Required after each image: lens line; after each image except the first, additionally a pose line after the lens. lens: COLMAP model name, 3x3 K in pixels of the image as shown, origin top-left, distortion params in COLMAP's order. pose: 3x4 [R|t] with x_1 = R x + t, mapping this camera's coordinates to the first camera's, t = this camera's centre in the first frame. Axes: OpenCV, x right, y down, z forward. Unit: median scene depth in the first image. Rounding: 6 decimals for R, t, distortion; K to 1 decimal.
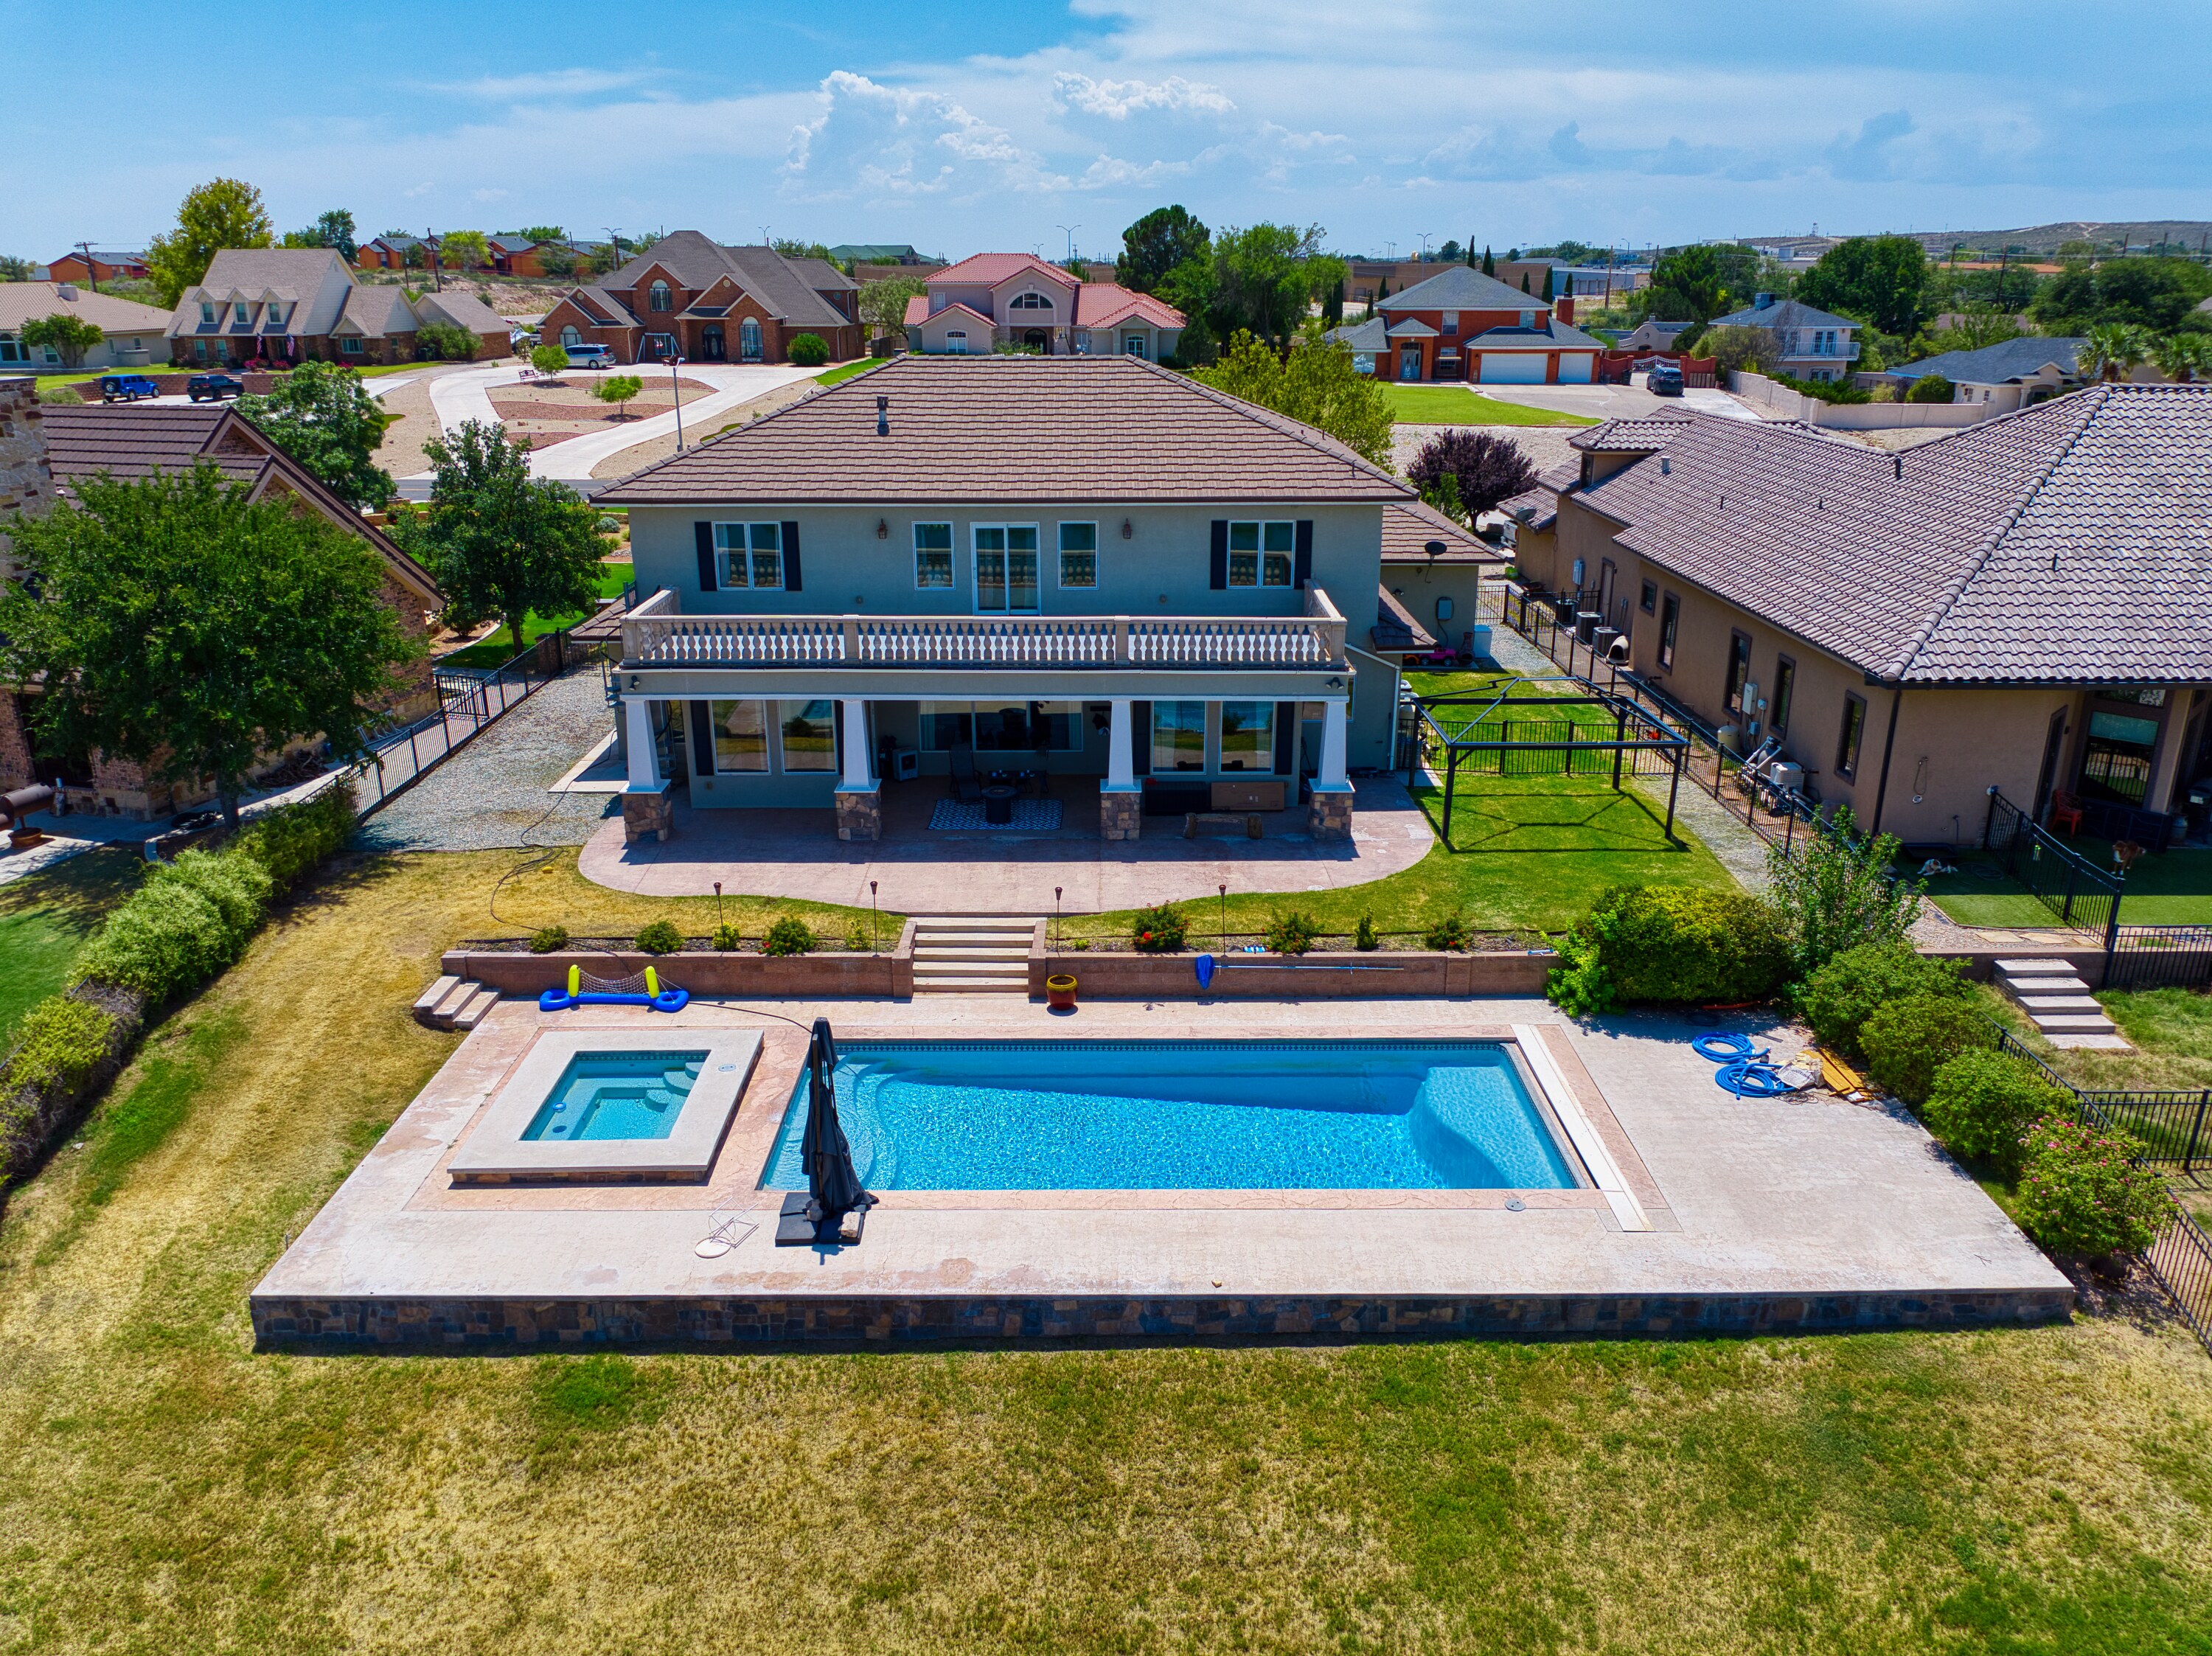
lens RADIAL K [[1566.6, 0, 1110.6], [0, 1566.6, 811.0], [0, 0, 1]] dist [0.015678, -0.045748]
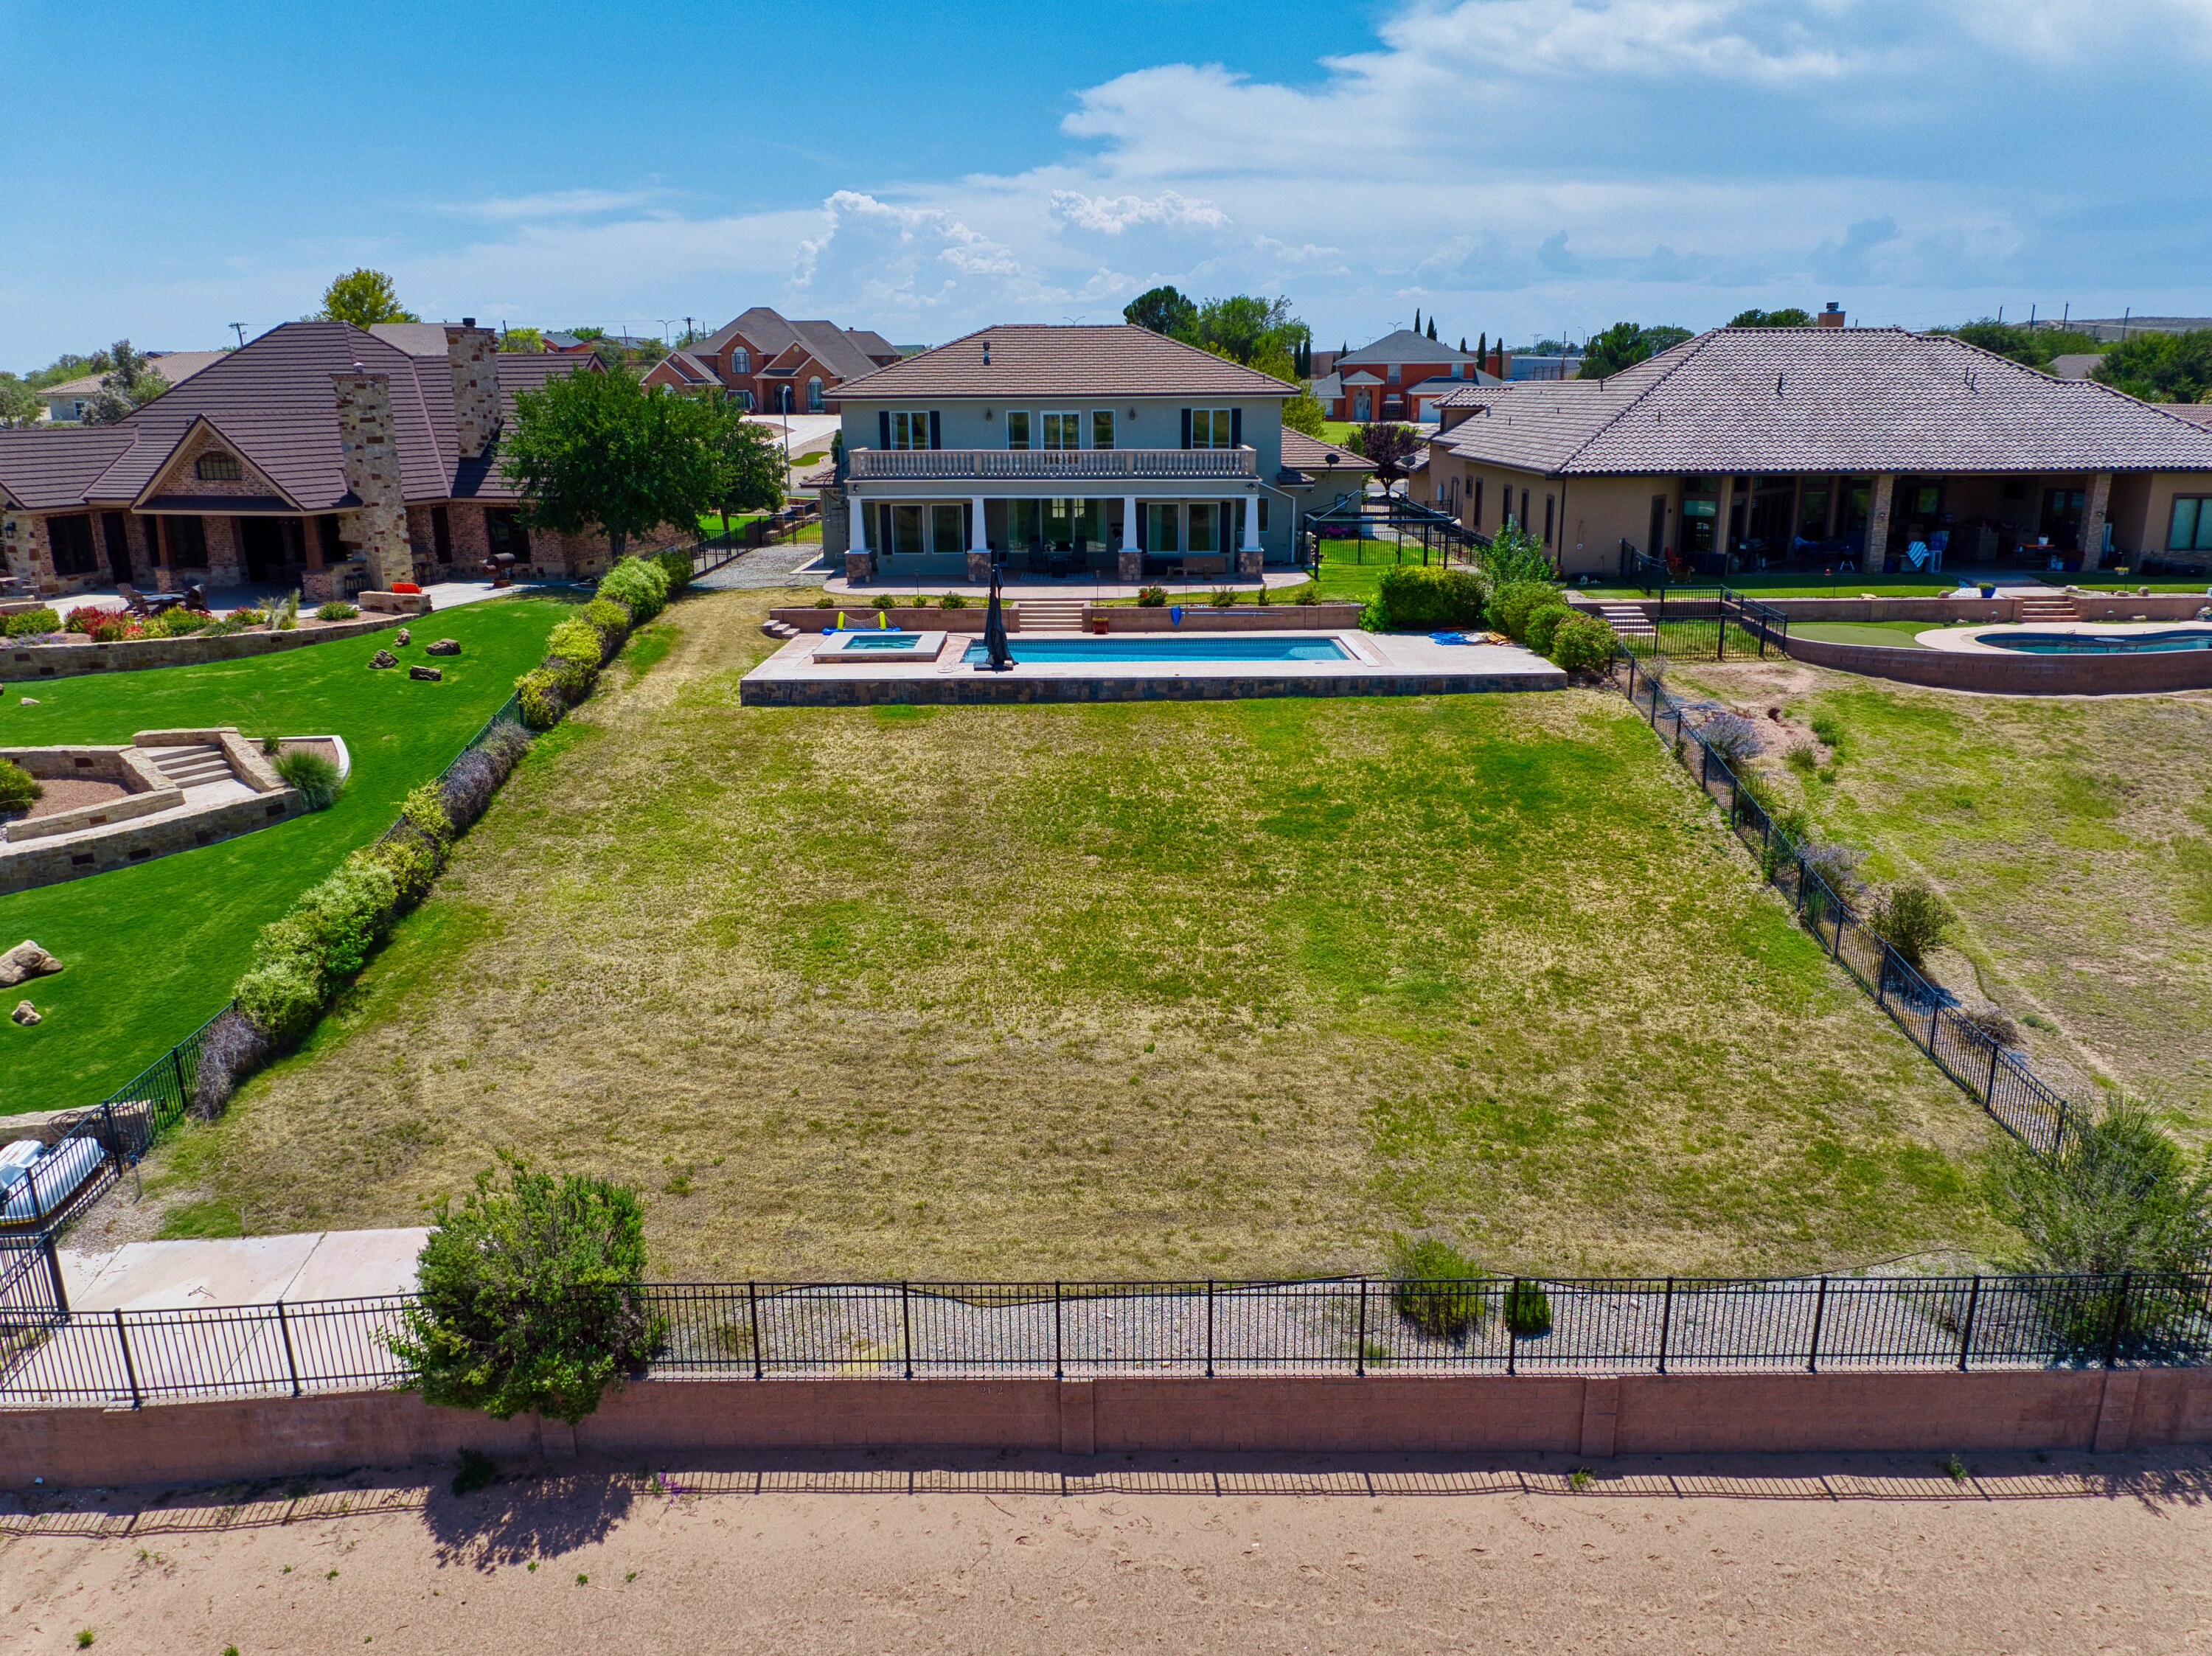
lens RADIAL K [[1566.6, 0, 1110.6], [0, 1566.6, 811.0], [0, 0, 1]] dist [0.015678, -0.045748]
pose [[0.999972, -0.007332, -0.001339, -0.013770], [0.007233, 0.997988, -0.062984, 0.357720], [0.001798, 0.062973, 0.998014, -0.673772]]
